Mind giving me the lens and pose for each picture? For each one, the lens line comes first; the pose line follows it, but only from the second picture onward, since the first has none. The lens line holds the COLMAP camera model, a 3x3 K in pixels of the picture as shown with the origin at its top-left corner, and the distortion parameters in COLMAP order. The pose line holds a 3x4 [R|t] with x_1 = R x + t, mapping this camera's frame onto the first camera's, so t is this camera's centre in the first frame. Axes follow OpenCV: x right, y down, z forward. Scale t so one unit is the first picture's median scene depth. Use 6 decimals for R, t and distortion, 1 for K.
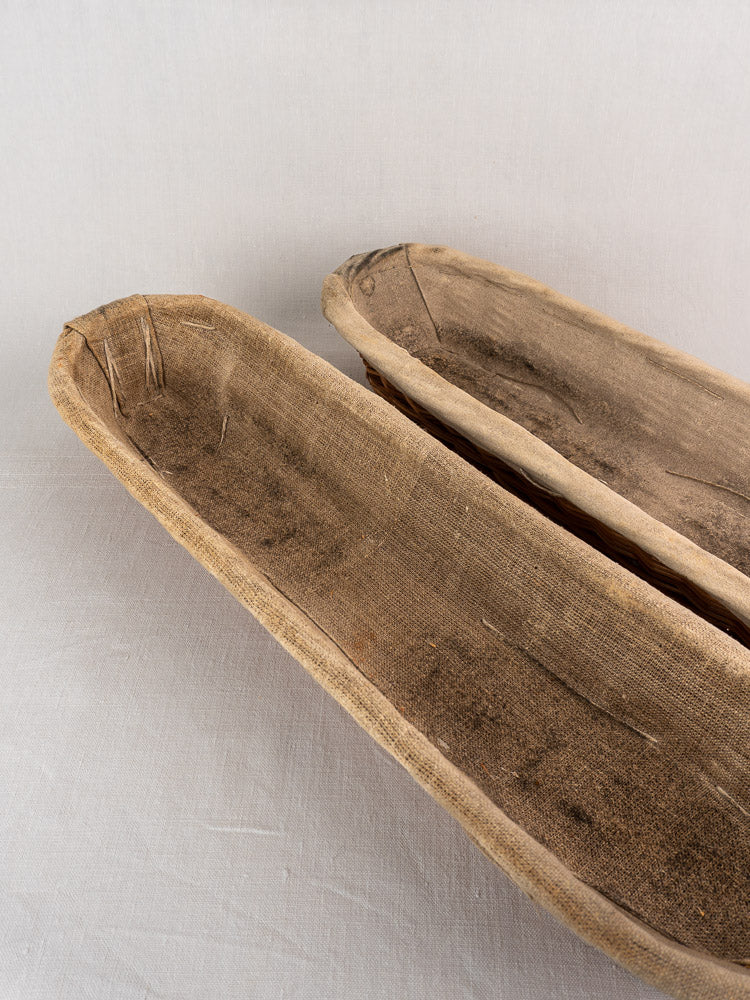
lens RADIAL K [[1260.0, 0, 375.0], [0, 1260.0, 500.0], [0, 0, 1]] dist [-0.011458, -0.005758]
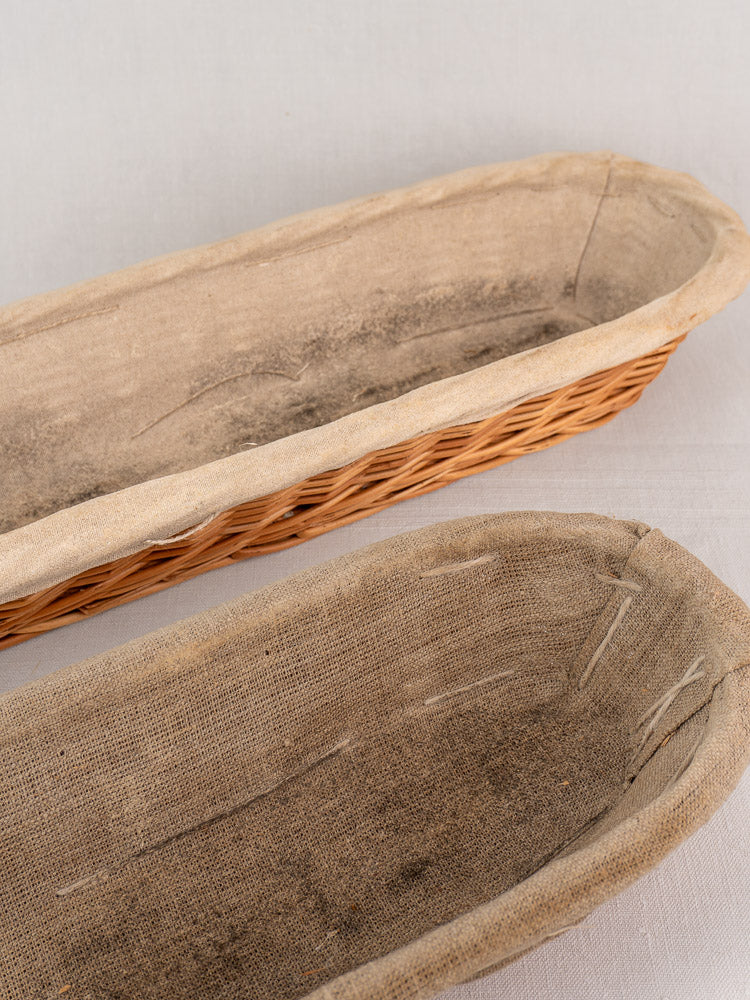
lens RADIAL K [[1839.7, 0, 375.0], [0, 1839.7, 500.0], [0, 0, 1]] dist [0.017710, 0.005643]
pose [[-0.001752, -0.540196, 0.841538, -0.589624], [0.542230, 0.706573, 0.454689, -0.377280], [-0.840229, 0.457103, 0.291672, 0.602390]]
